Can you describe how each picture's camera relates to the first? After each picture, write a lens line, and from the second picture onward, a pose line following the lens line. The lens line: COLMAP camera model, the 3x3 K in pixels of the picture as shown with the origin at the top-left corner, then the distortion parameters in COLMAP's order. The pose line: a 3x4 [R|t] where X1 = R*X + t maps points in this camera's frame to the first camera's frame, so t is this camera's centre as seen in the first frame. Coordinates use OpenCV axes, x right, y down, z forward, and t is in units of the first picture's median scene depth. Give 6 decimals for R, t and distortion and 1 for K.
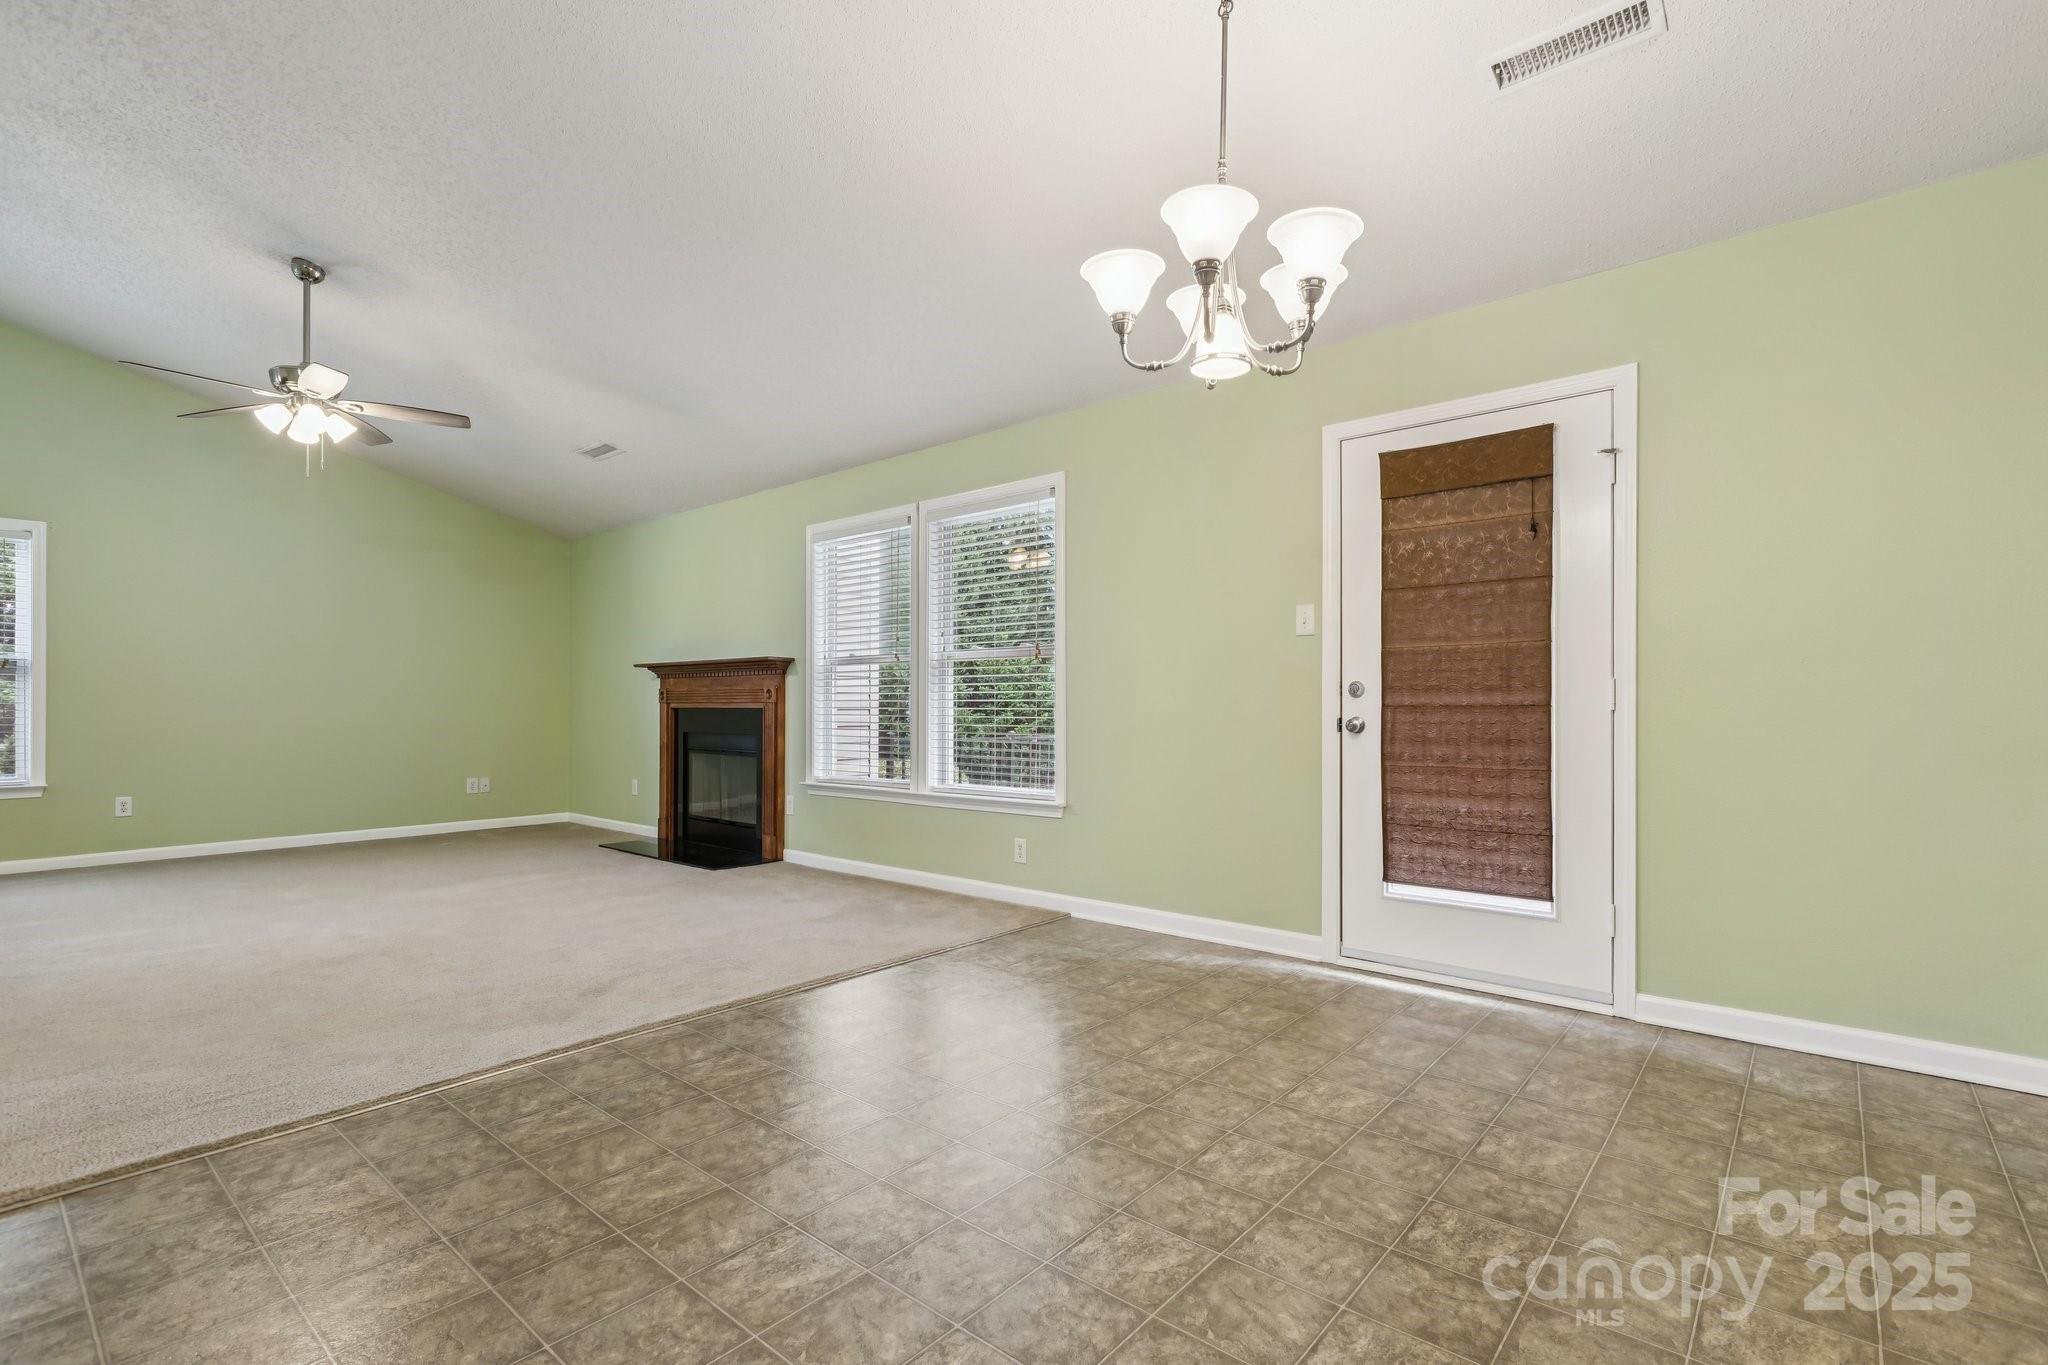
lens RADIAL K [[930.0, 0, 1039.4], [0, 930.0, 680.9], [0, 0, 1]] dist [0.000067, 0.002353]
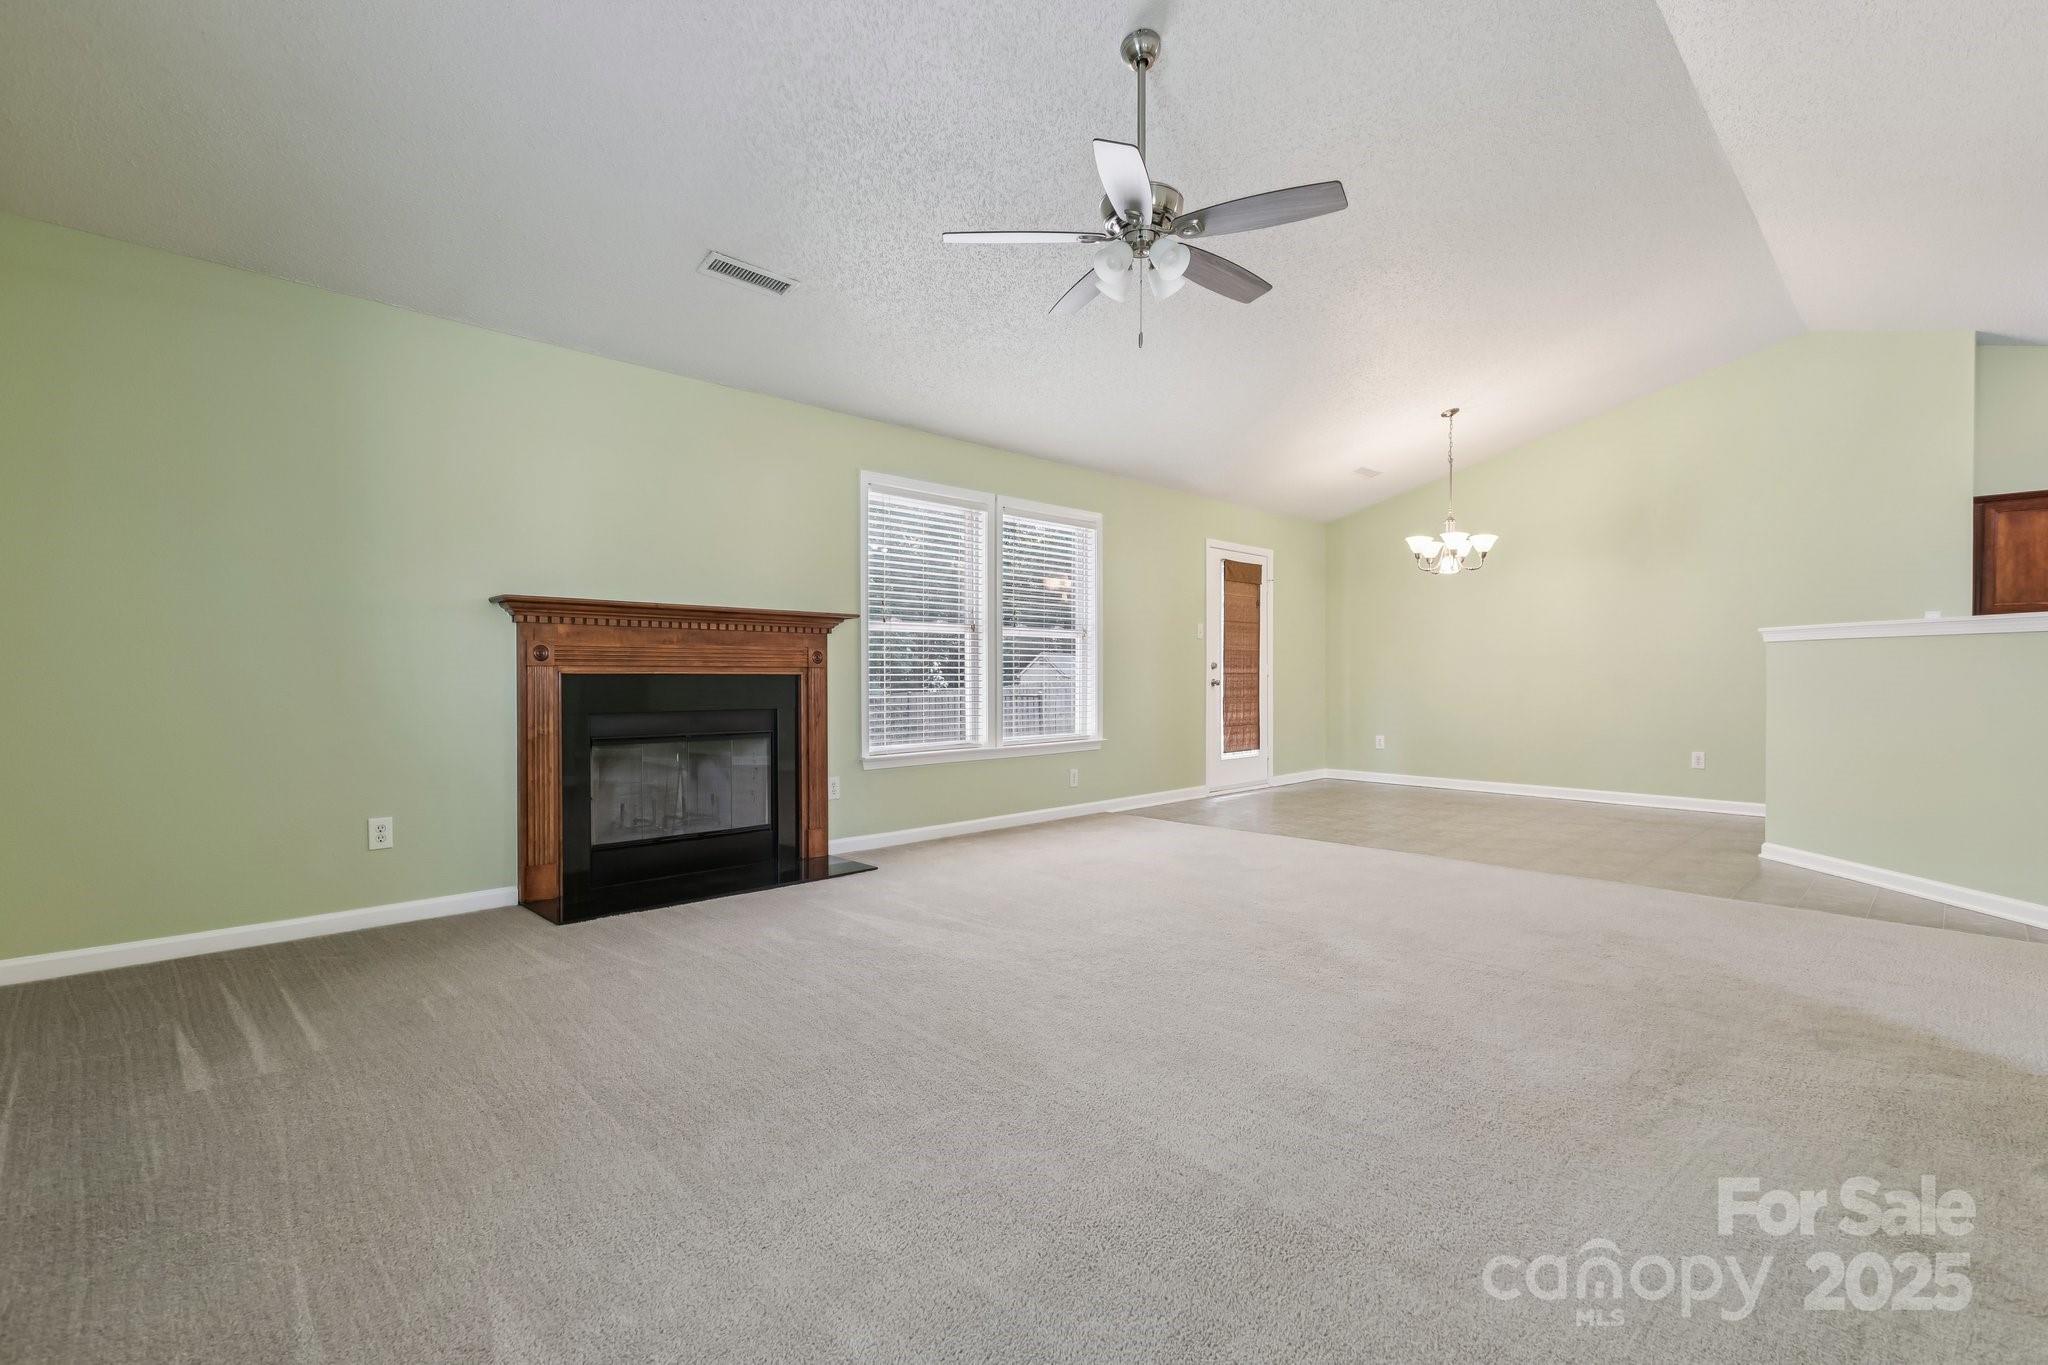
lens RADIAL K [[930.0, 0, 1020.2], [0, 930.0, 693.0], [0, 0, 1]] dist [0.000067, 0.002353]
pose [[0.093656, 0.000187, 0.995605, -1.854587], [-0.006131, 0.999981, 0.000389, 0.075205], [-0.995586, -0.006141, 0.093655, 1.261629]]
